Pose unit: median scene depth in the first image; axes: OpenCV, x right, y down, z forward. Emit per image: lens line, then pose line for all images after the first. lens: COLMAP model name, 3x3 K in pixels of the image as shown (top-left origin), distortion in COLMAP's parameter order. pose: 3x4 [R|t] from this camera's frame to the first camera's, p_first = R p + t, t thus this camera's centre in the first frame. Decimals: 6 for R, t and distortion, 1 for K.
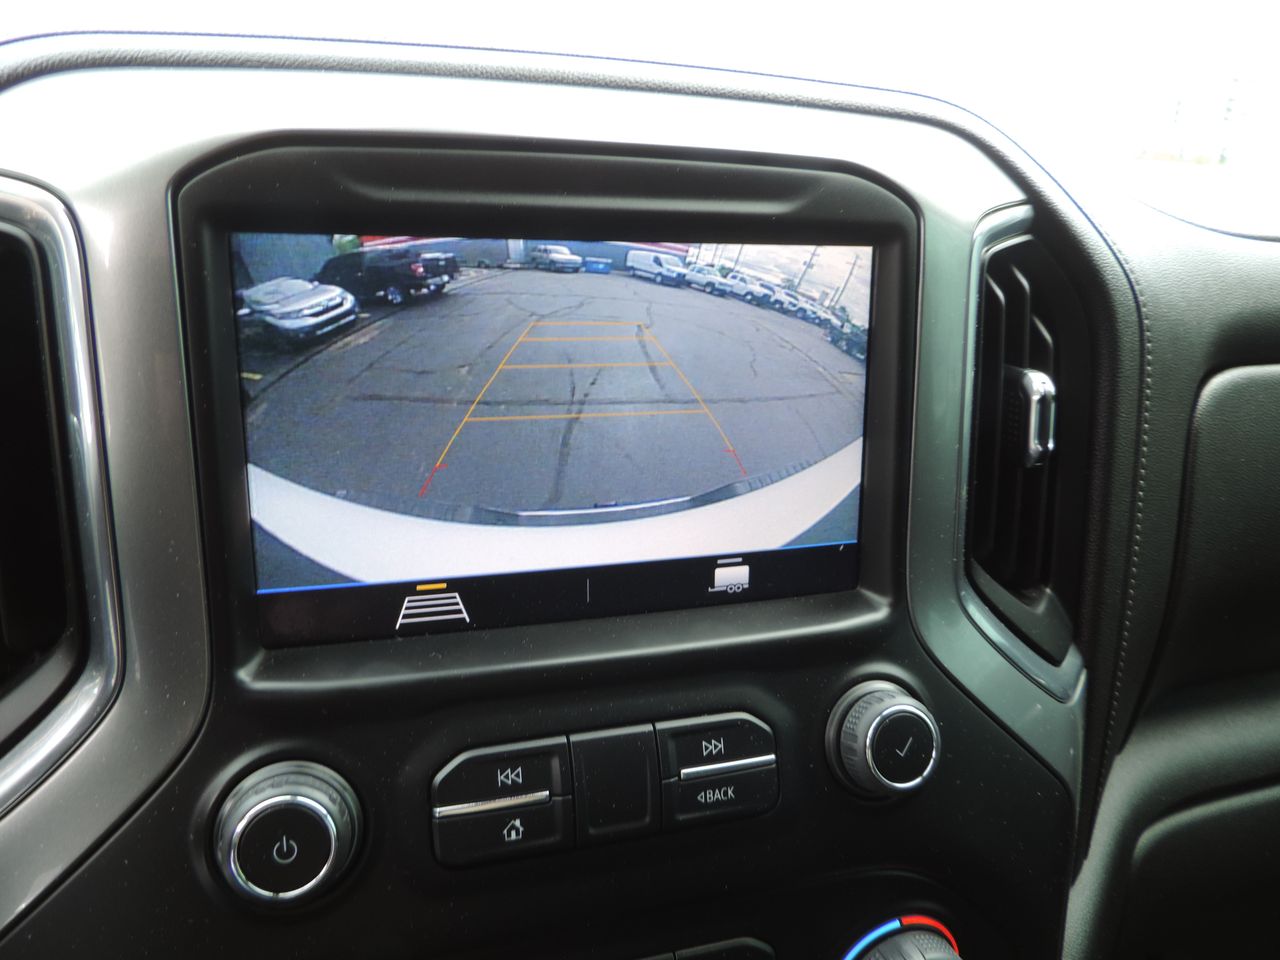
lens RADIAL K [[912.1, 0, 641.0], [0, 912.1, 471.3], [0, 0, 1]] dist [-0.015260, 0.004017]
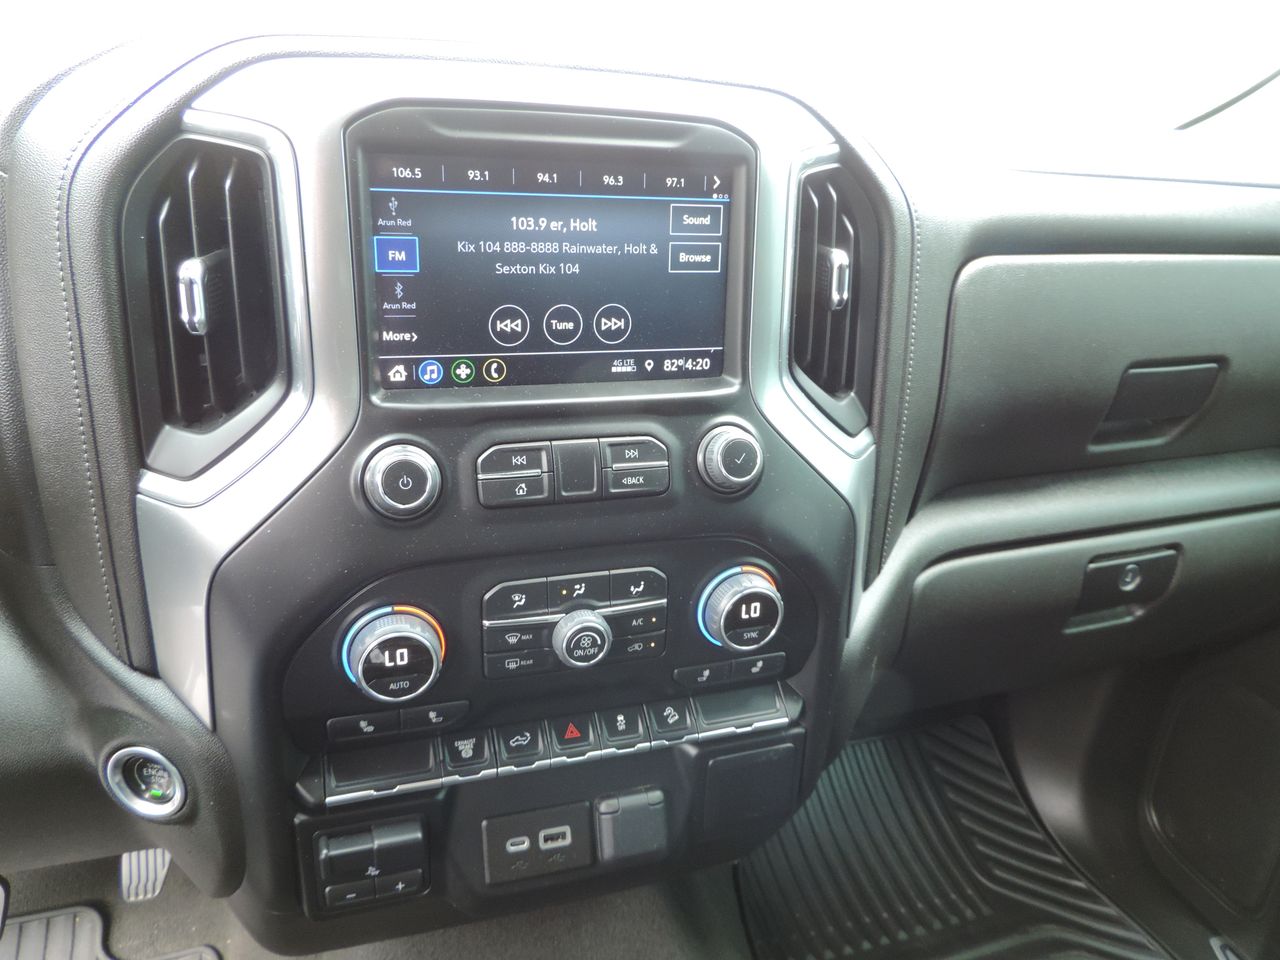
lens RADIAL K [[912.1, 0, 638.5], [0, 912.1, 482.9], [0, 0, 1]] dist [-0.015260, 0.004017]
pose [[0.999433, 0.010432, 0.032023, 0.032082], [-0.013246, 0.995948, 0.088949, 0.181797], [-0.030965, -0.089323, 0.995521, -0.714059]]
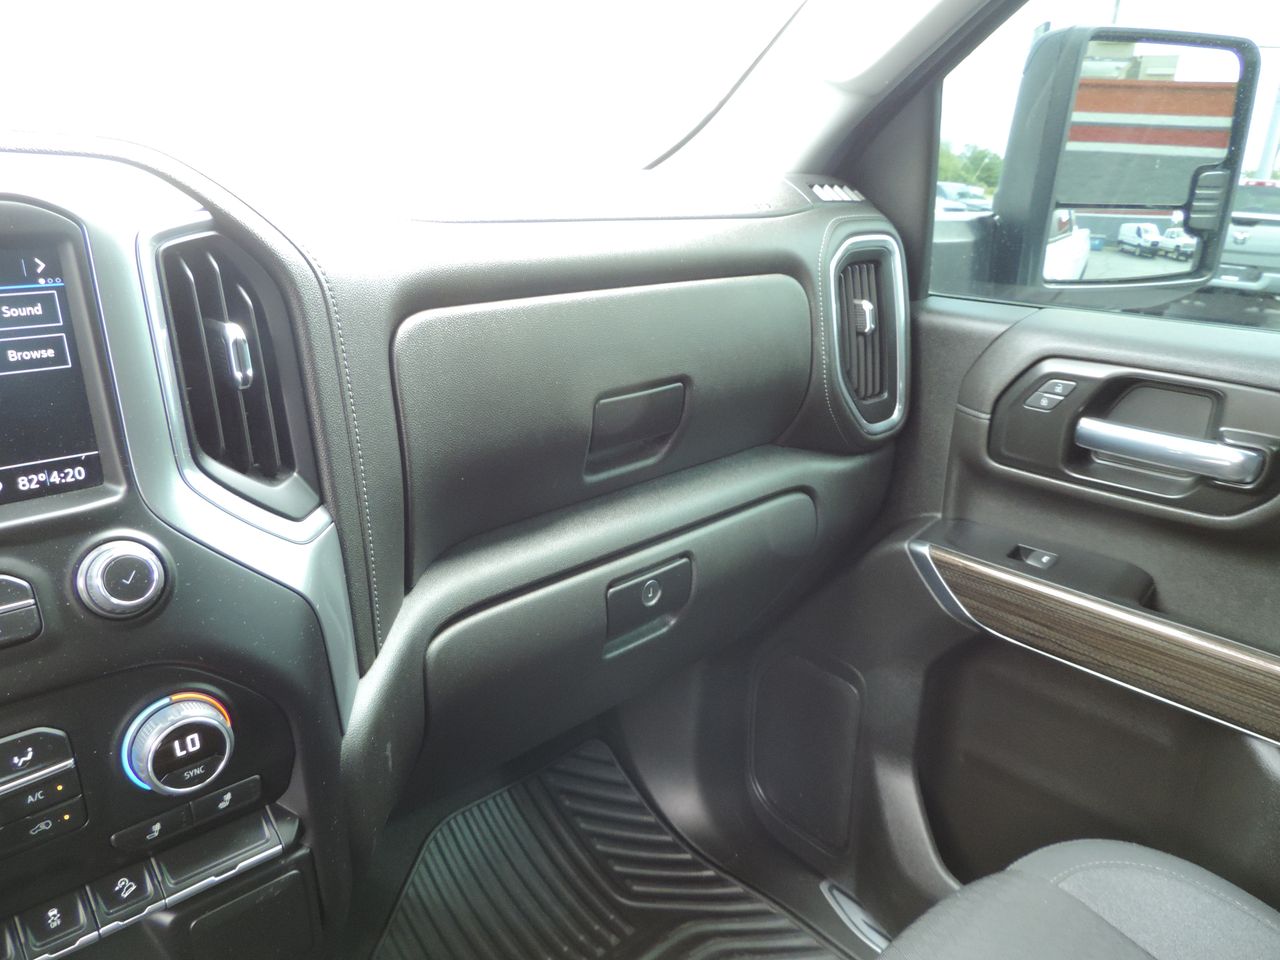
lens RADIAL K [[912.1, 0, 644.2], [0, 912.1, 485.6], [0, 0, 1]] dist [-0.015260, 0.004017]
pose [[0.902199, -0.156314, 0.402000, 0.444107], [0.140445, 0.987691, 0.068856, 0.155596], [-0.407815, -0.005663, 0.913047, -0.686238]]
